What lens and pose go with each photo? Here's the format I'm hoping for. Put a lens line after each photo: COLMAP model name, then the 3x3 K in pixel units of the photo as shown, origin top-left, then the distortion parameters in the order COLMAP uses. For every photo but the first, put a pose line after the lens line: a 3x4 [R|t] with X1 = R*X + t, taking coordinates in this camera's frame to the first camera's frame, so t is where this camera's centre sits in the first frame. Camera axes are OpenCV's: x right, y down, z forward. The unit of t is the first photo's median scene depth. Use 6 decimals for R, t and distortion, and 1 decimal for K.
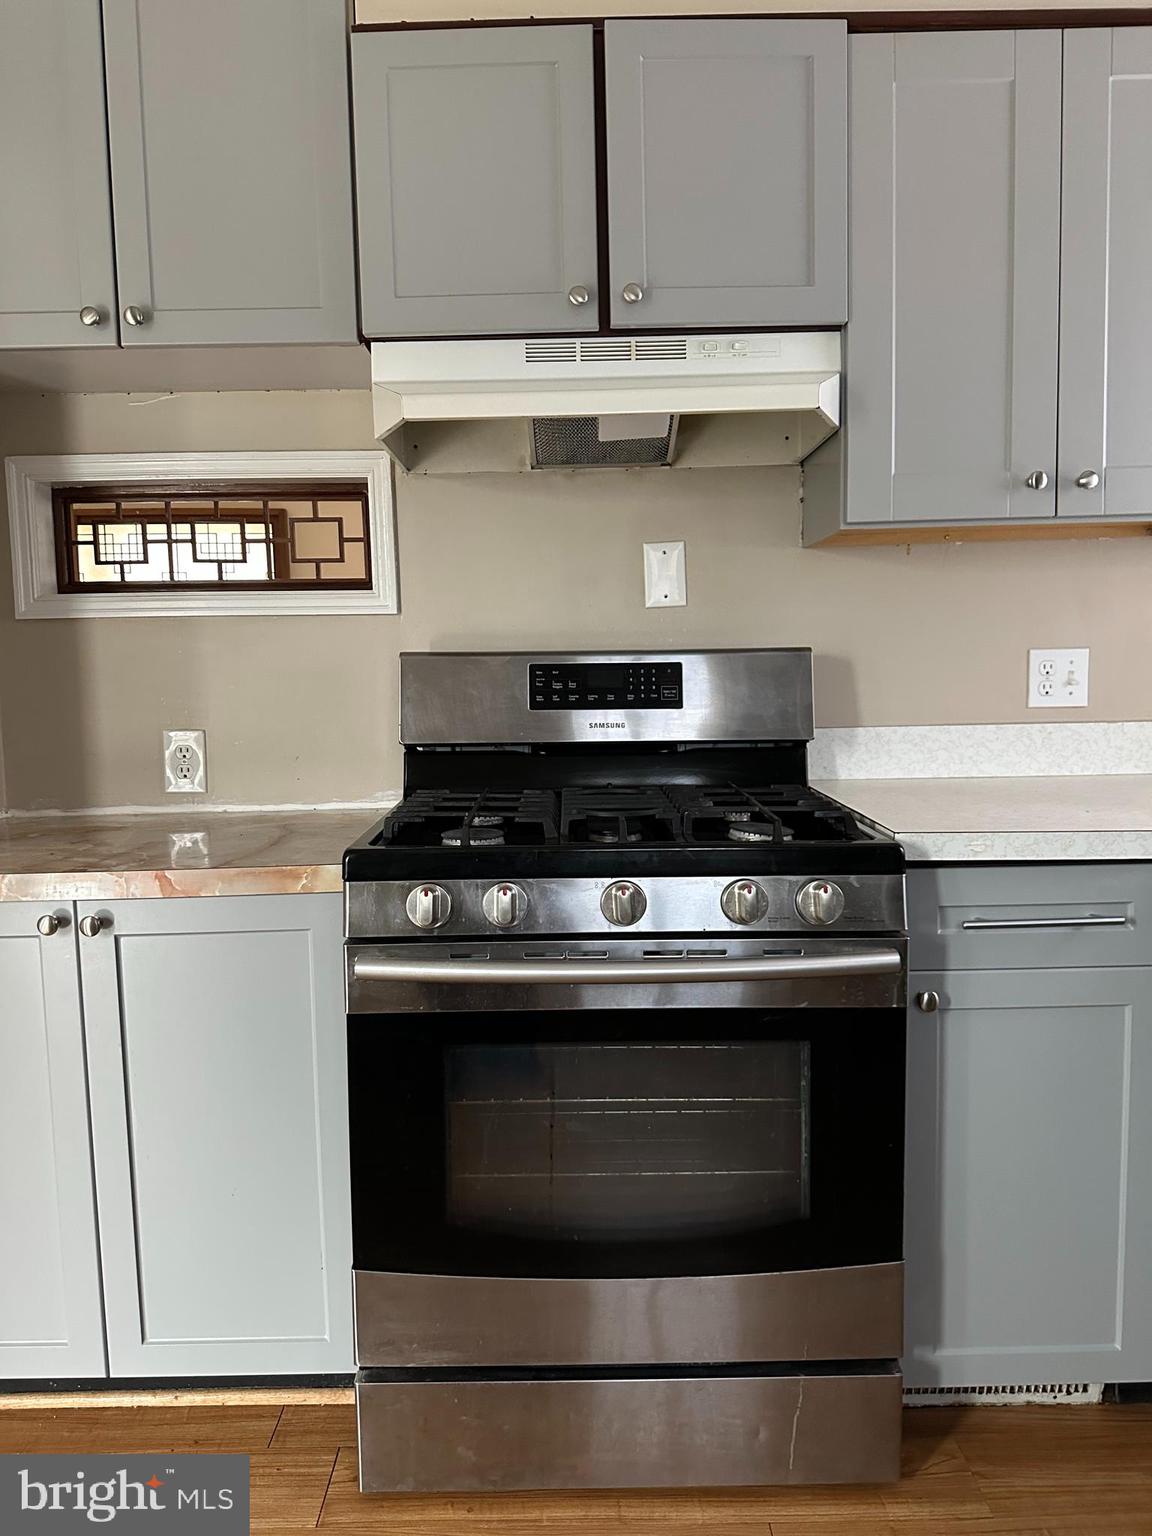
lens RADIAL K [[1087.1, 0, 576.0], [0, 1087.1, 768.0], [0, 0, 1]] dist [0.120373, -0.175651]
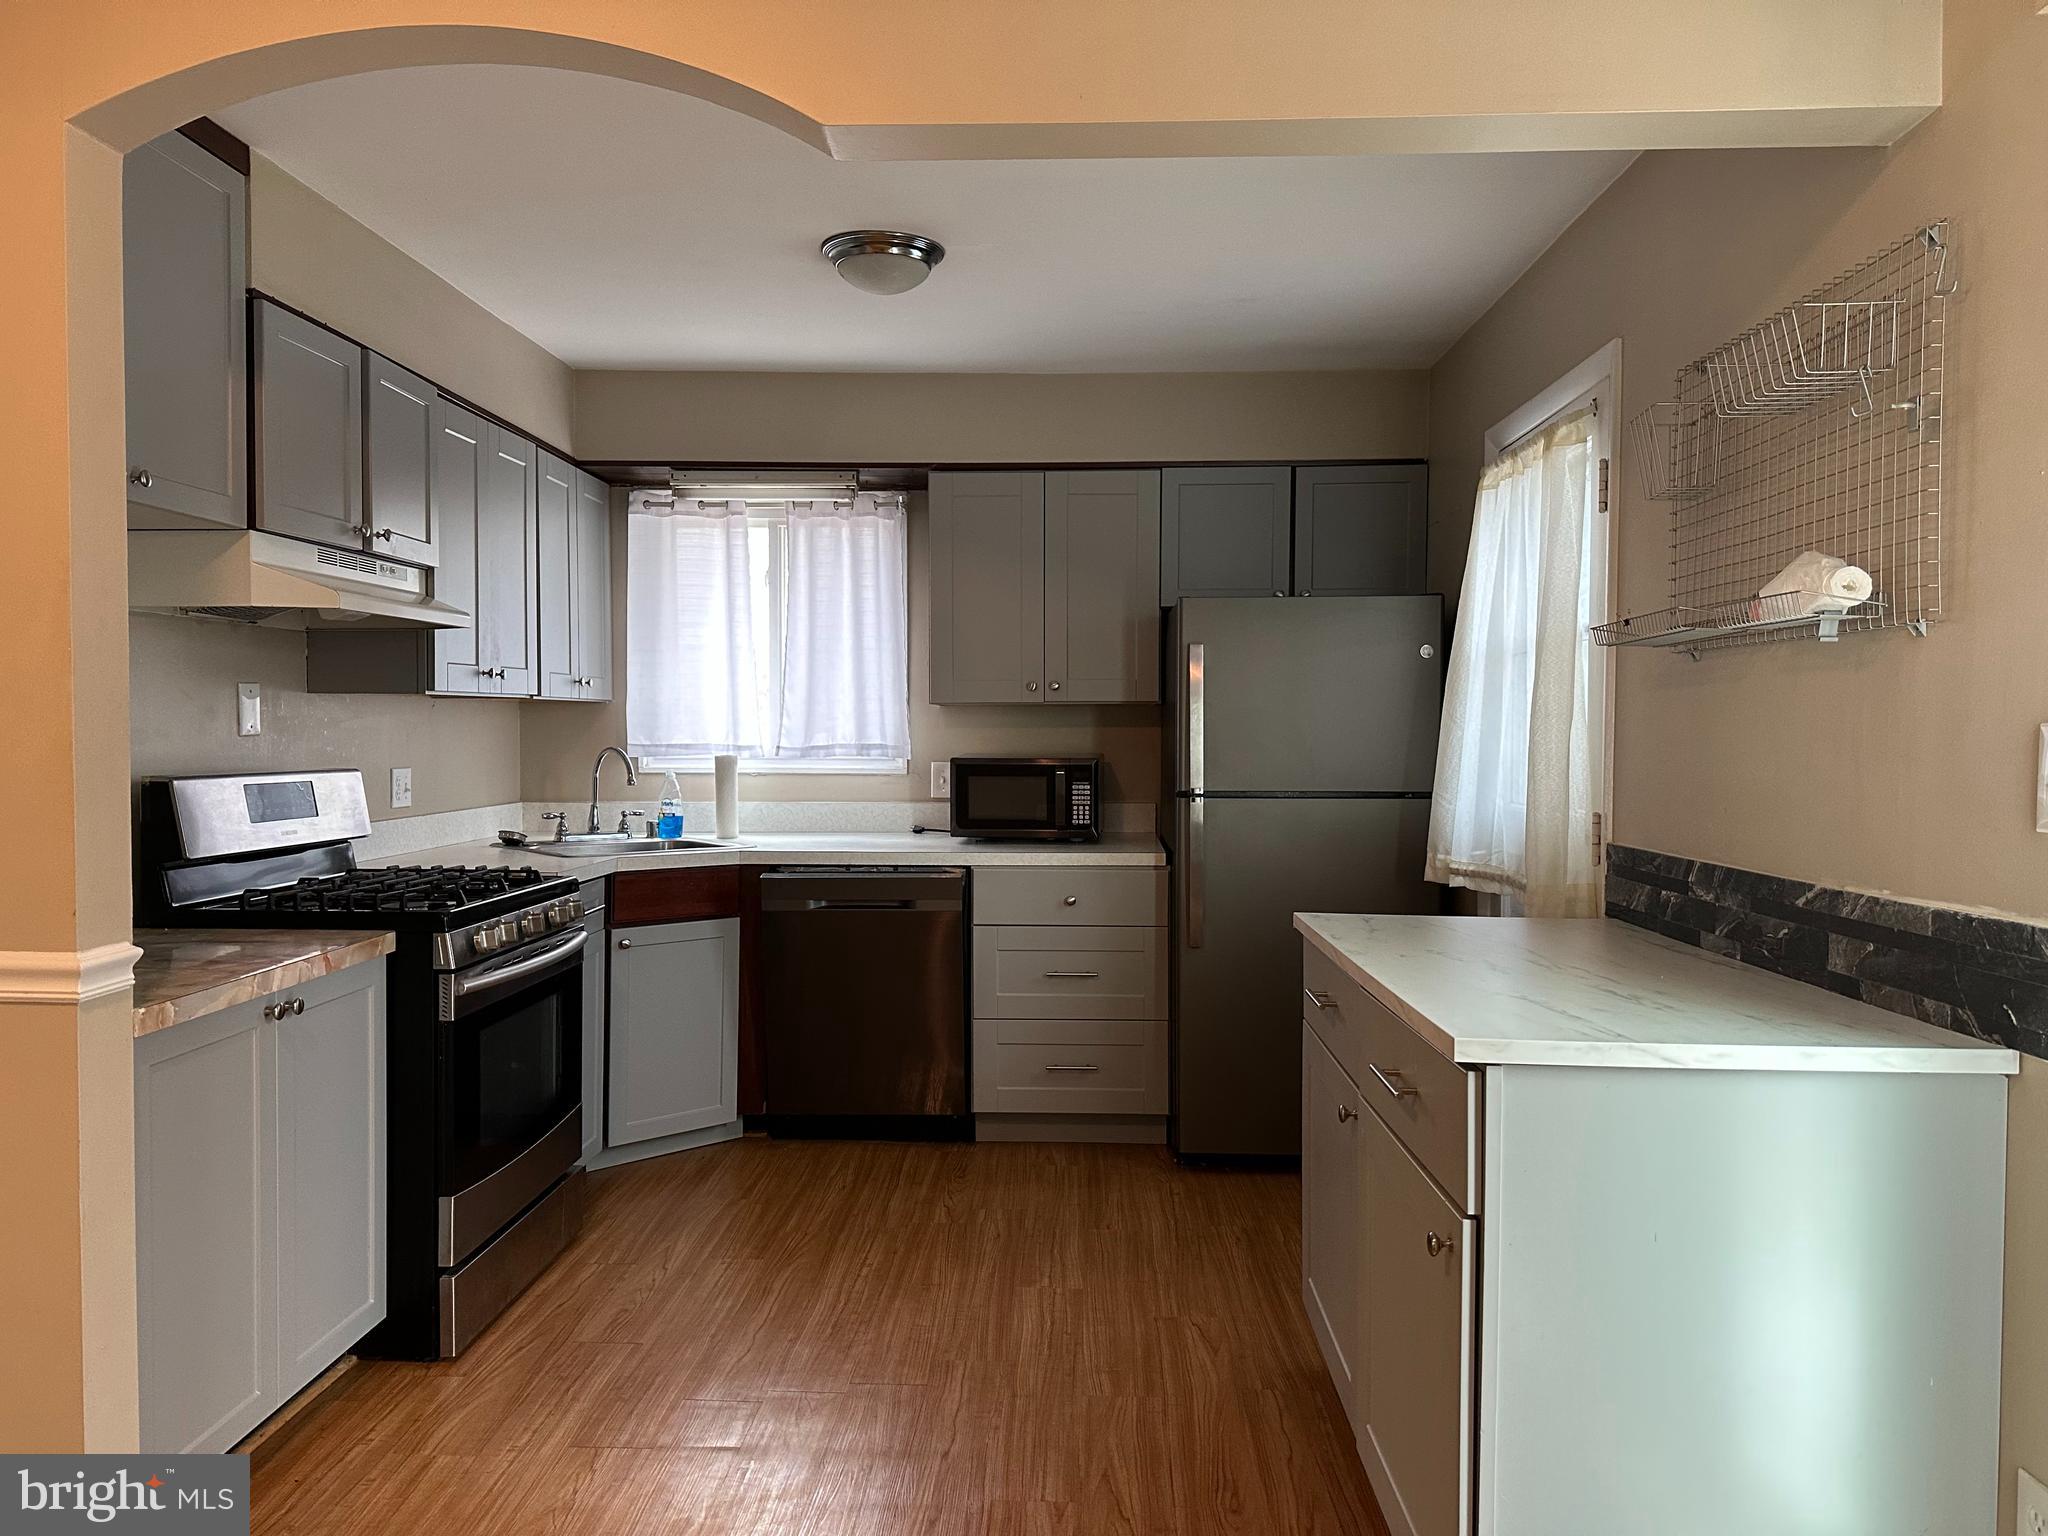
lens RADIAL K [[1449.5, 0, 1020.7], [0, 1449.5, 765.7], [0, 0, 1]] dist [0.120373, -0.175651]
pose [[0.049765, -0.004339, 0.998752, -1.622957], [0.085582, 0.996331, 0.000064, -0.043585], [-0.995087, 0.085472, 0.049954, 0.072293]]
